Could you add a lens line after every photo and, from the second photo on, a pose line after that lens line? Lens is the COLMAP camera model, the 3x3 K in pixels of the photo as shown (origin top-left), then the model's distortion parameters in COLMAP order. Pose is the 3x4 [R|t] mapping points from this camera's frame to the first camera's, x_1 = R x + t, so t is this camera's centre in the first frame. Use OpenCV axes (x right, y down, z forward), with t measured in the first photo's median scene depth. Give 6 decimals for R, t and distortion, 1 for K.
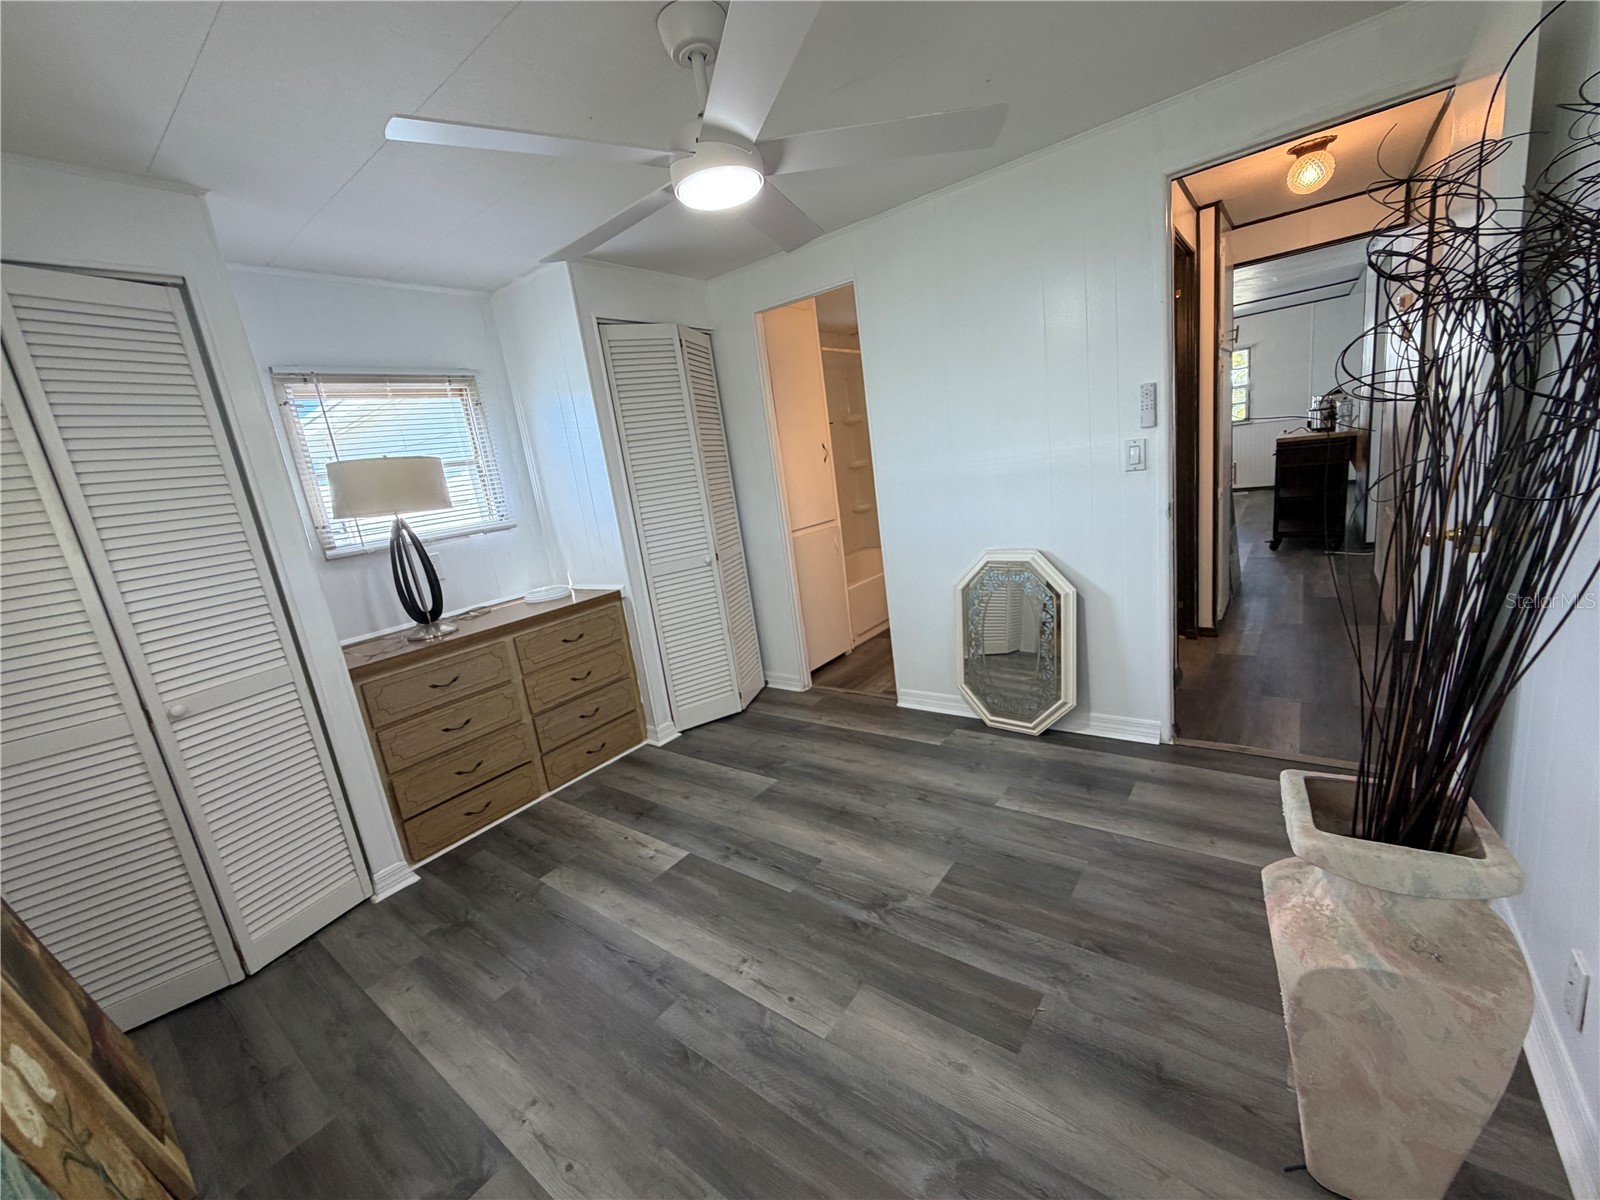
lens RADIAL K [[640.5, 0, 795.3], [0, 640.5, 600.1], [0, 0, 1]] dist [0.000057, 0.000595]
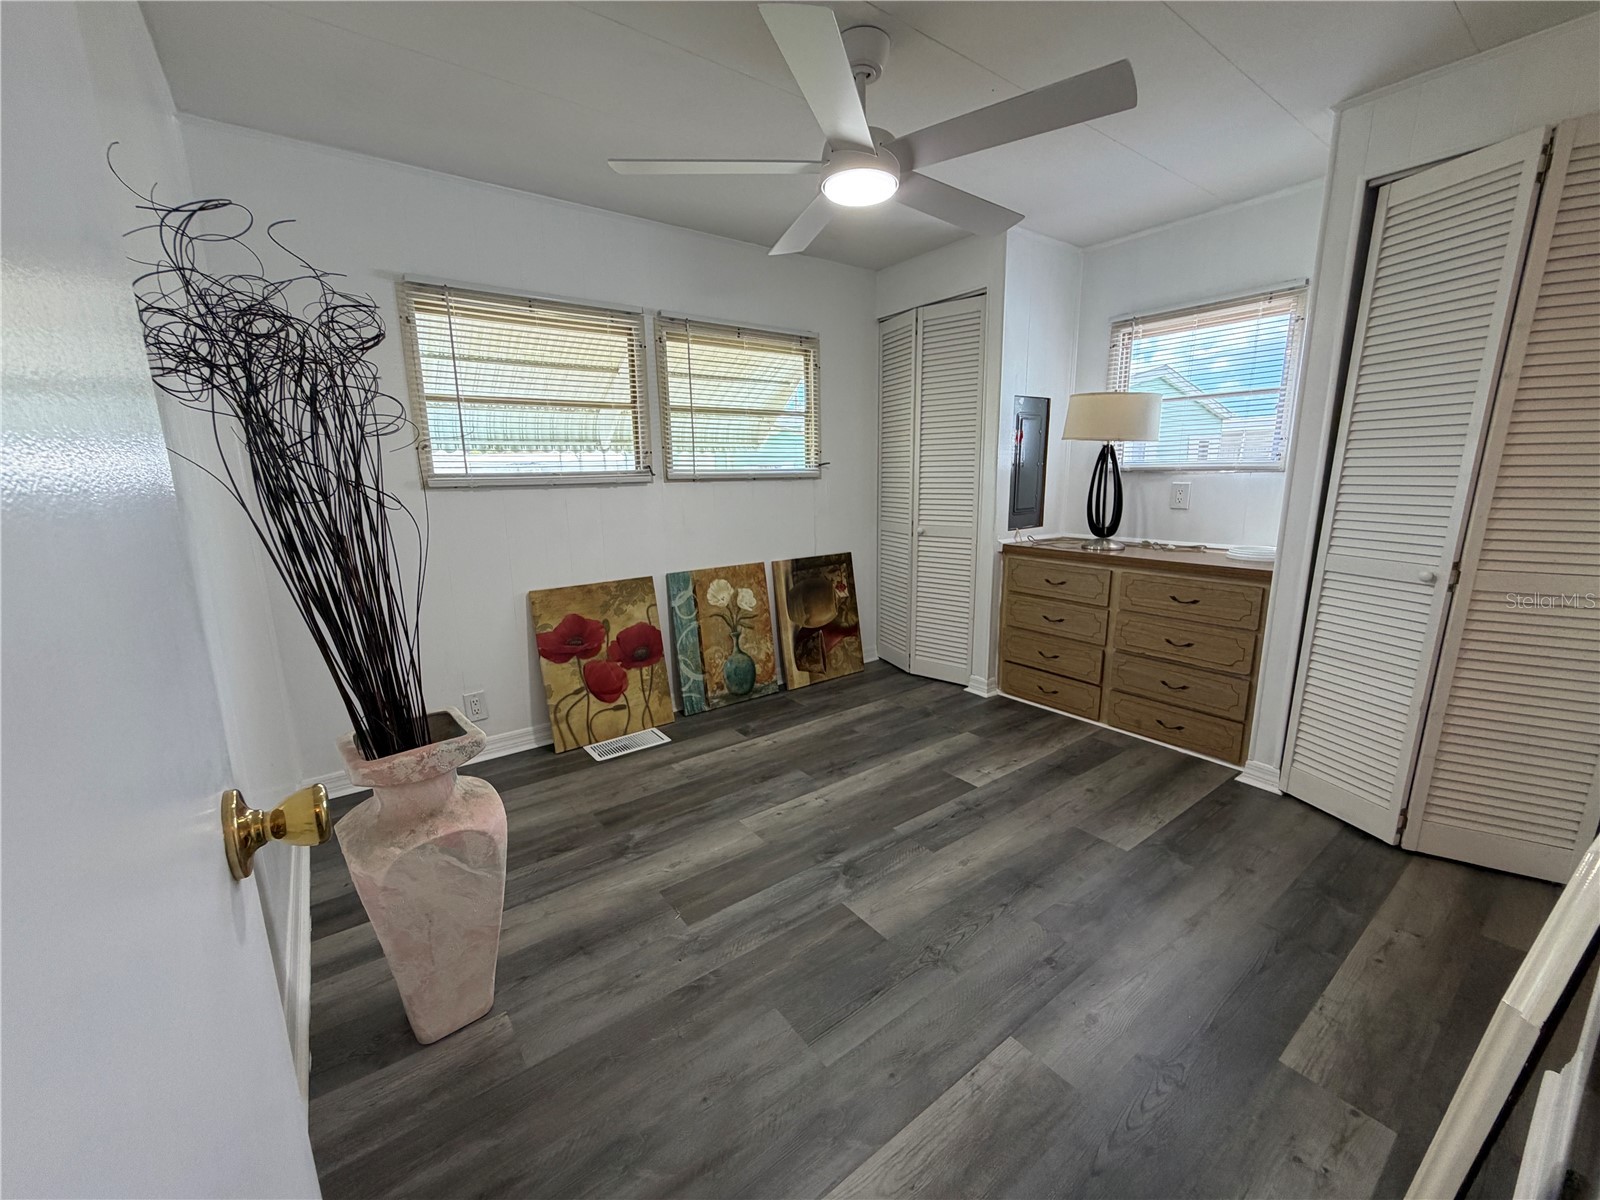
lens RADIAL K [[640.5, 0, 795.3], [0, 640.5, 600.1], [0, 0, 1]] dist [0.000057, 0.000595]
pose [[-0.267236, 0.326576, -0.906605, 0.688336], [-0.157890, 0.913268, 0.375516, -0.214433], [0.950608, 0.243496, -0.192495, 0.736441]]
